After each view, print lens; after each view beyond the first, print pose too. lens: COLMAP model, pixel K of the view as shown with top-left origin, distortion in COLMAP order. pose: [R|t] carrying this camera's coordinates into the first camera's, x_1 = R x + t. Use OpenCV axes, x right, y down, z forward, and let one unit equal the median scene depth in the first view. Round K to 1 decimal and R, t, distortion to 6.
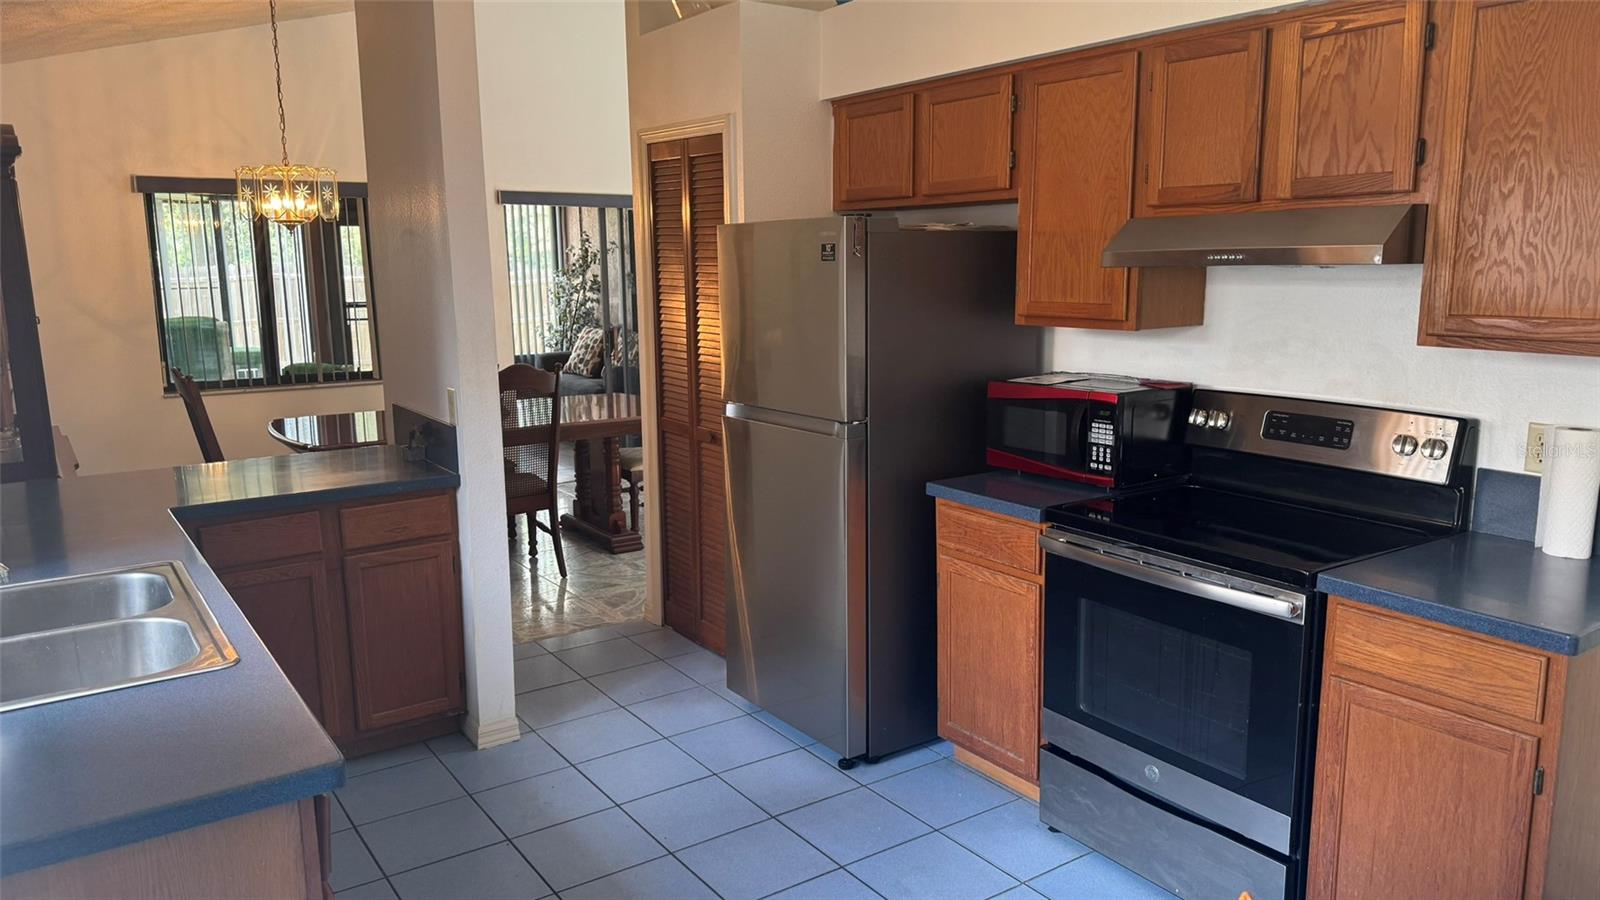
lens RADIAL K [[1154.9, 0, 799.9], [0, 1154.9, 448.5], [0, 0, 1]] dist [0.053565, 0.003840]
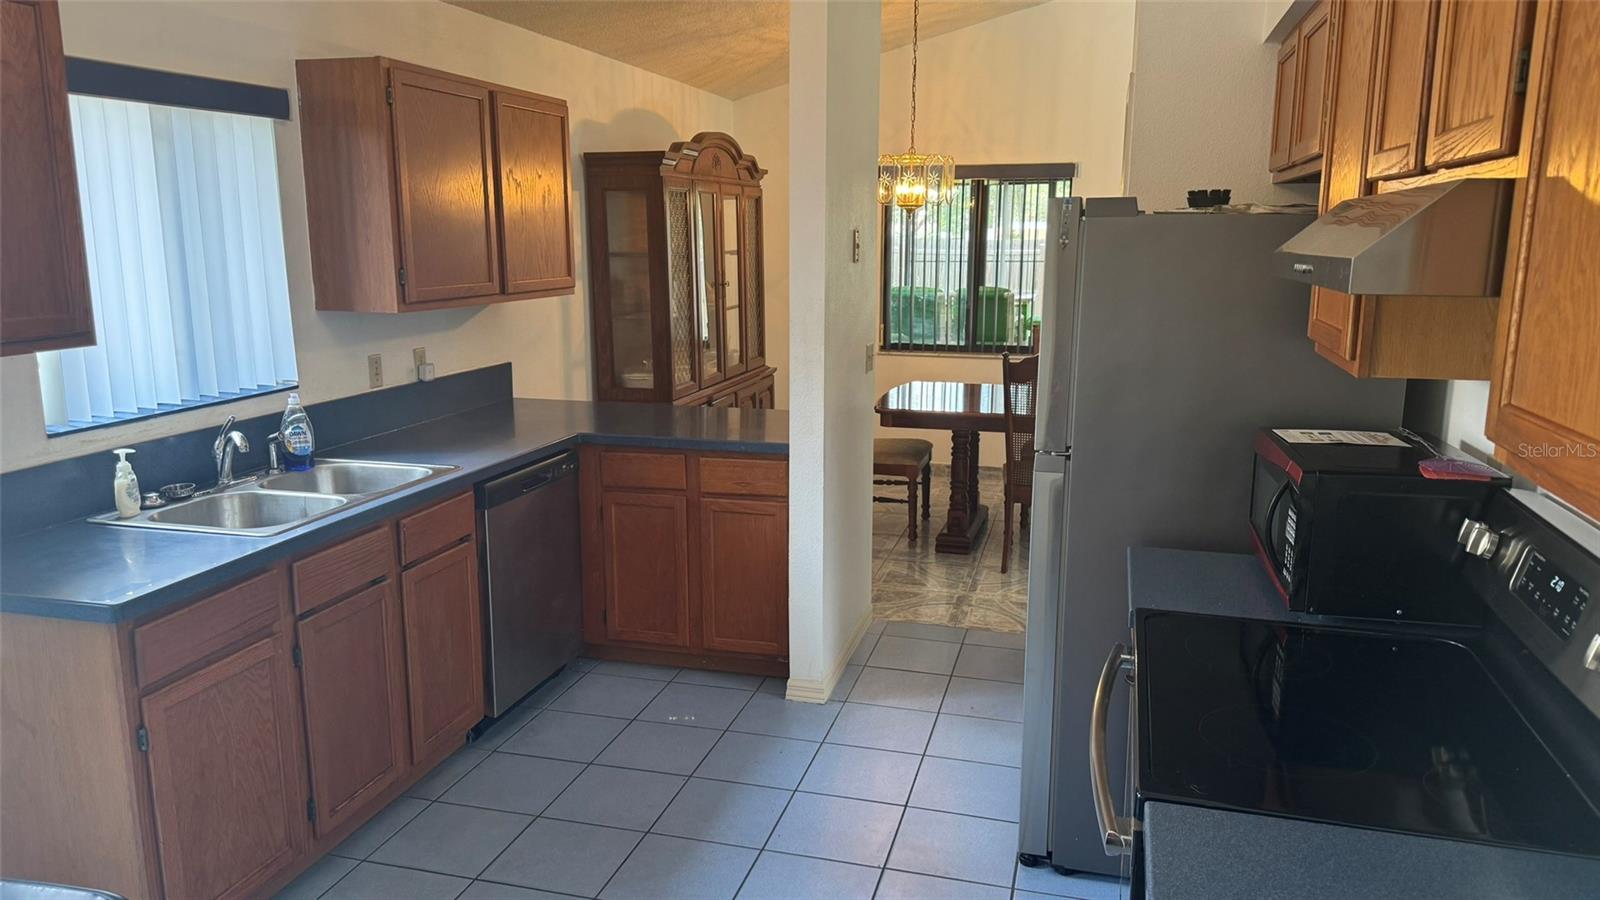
lens RADIAL K [[1154.9, 0, 793.5], [0, 1154.9, 456.5], [0, 0, 1]] dist [0.053565, 0.003840]
pose [[0.629109, 0.164762, -0.759654, 0.479975], [-0.143176, 0.985118, 0.095092, -0.062144], [0.764017, 0.048941, 0.643337, 0.294015]]
